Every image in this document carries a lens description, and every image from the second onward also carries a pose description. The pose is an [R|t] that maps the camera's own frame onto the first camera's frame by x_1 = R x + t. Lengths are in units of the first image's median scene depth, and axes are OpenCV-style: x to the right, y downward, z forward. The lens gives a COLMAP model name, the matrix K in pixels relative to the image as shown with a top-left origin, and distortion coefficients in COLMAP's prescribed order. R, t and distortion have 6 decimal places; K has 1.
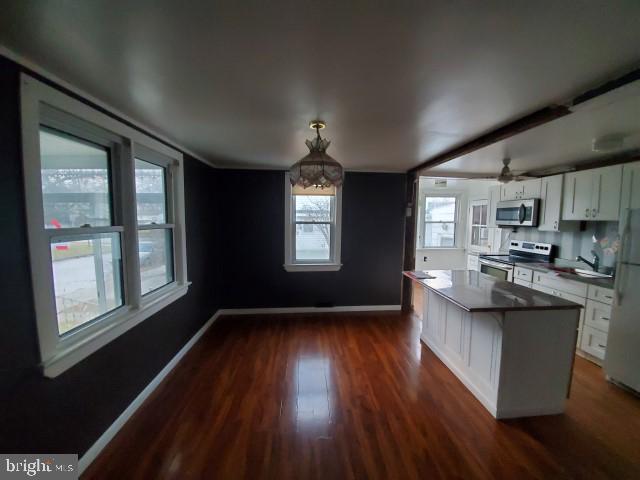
lens RADIAL K [[257.2, 0, 324.6], [0, 257.2, 241.9], [0, 0, 1]] dist [-0.001392, -0.000287]
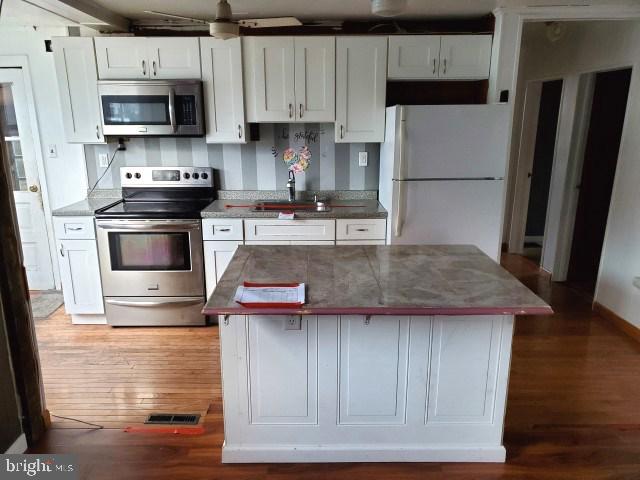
lens RADIAL K [[504.2, 0, 316.5], [0, 504.2, 251.2], [0, 0, 1]] dist [0.060575, -0.070032]
pose [[0.076354, -0.262576, 0.961886, -0.206353], [0.097837, 0.962019, 0.254847, -0.073695], [-0.992269, 0.074649, 0.099144, 0.679581]]
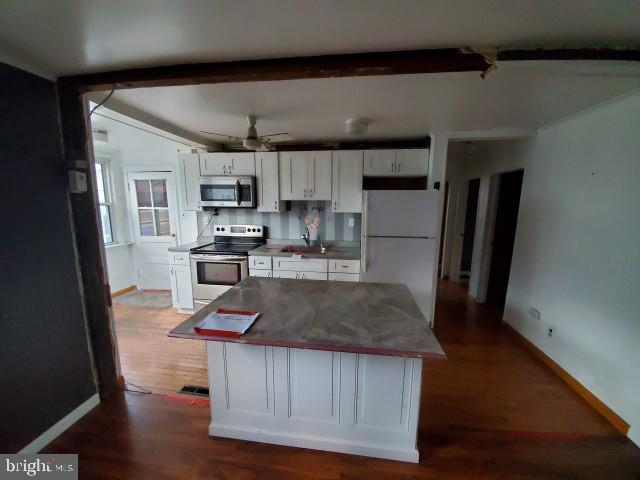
lens RADIAL K [[257.2, 0, 324.6], [0, 257.2, 241.9], [0, 0, 1]] dist [-0.001392, -0.000287]
pose [[0.210523, -0.159867, 0.964429, -0.010231], [0.086868, 0.985695, 0.144430, -0.049580], [-0.973722, 0.053372, 0.221399, 0.564891]]
